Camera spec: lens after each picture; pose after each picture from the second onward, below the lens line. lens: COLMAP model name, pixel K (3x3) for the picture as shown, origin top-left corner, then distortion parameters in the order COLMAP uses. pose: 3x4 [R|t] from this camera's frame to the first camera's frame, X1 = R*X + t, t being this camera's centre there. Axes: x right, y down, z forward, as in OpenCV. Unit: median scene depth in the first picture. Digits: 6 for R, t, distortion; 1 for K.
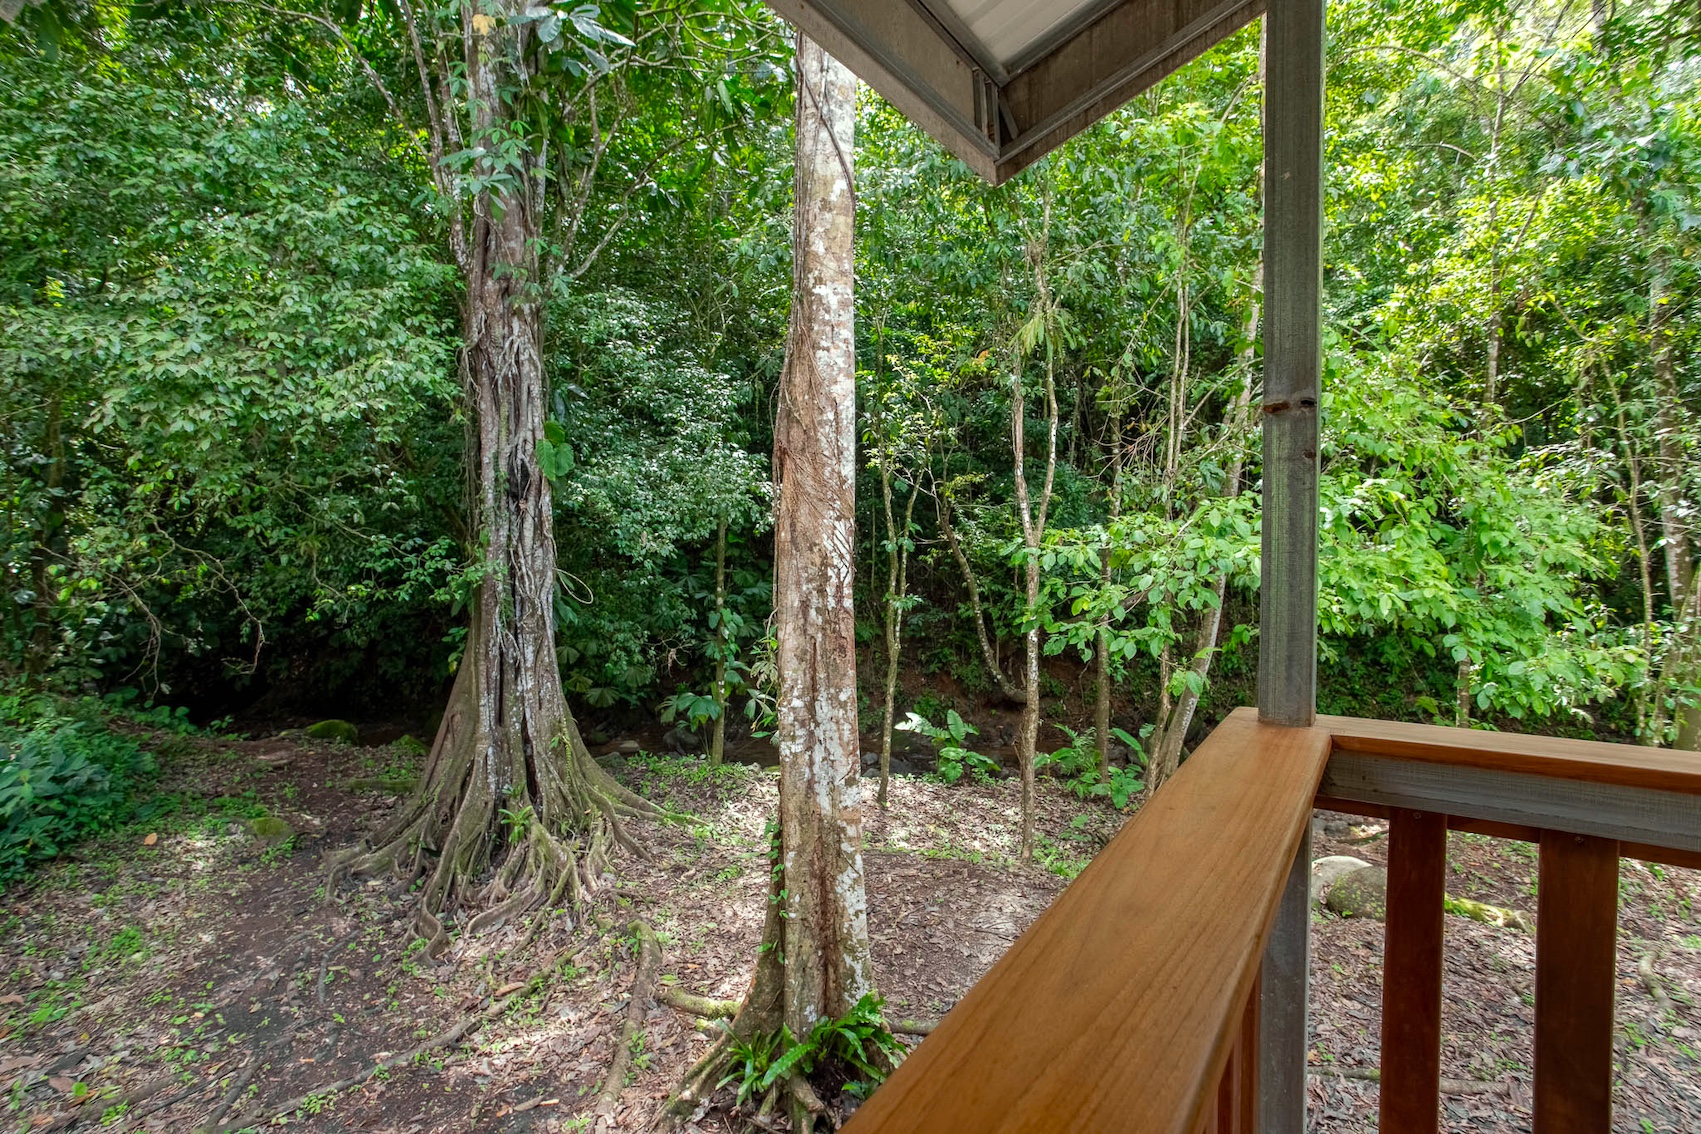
lens RADIAL K [[827.4, 0, 844.7], [0, 827.4, 567.7], [0, 0, 1]] dist [-0.055574, 0.036997]
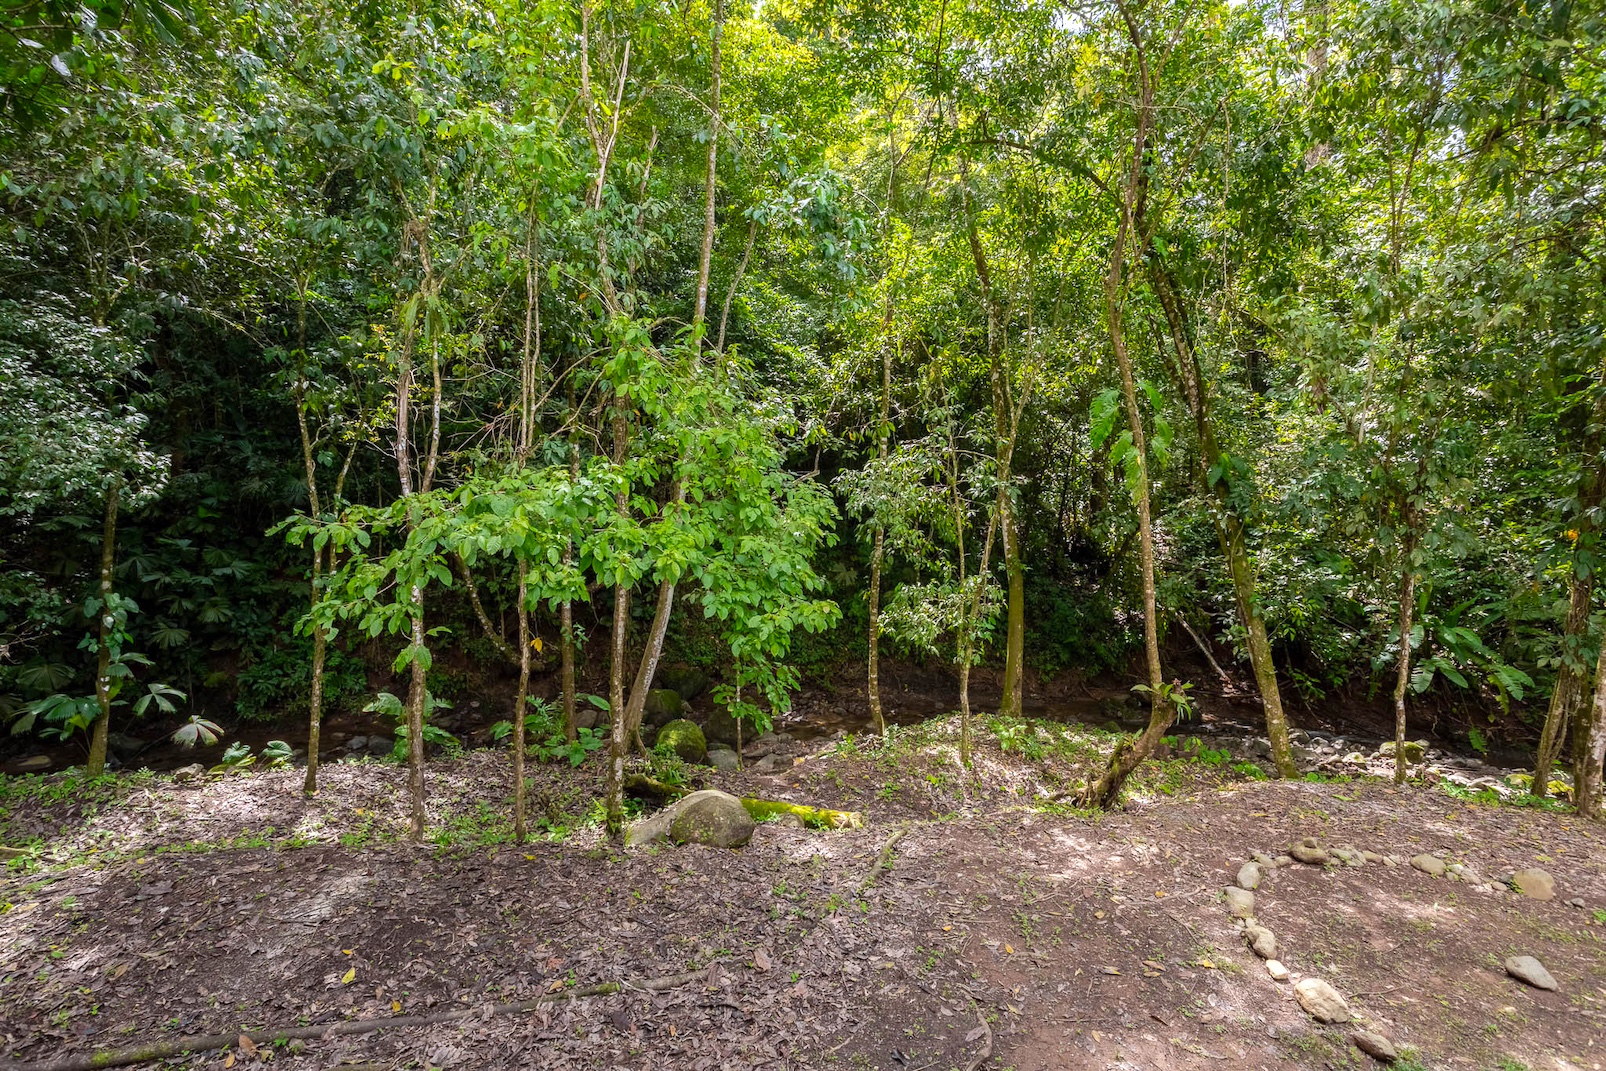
lens RADIAL K [[781.2, 0, 797.5], [0, 781.2, 536.2], [0, 0, 1]] dist [-0.055574, 0.036997]
pose [[0.912229, -0.011702, 0.409512, 0.190824], [0.013875, 0.999901, -0.002336, 0.000509], [-0.409445, 0.007813, 0.912302, -0.038058]]
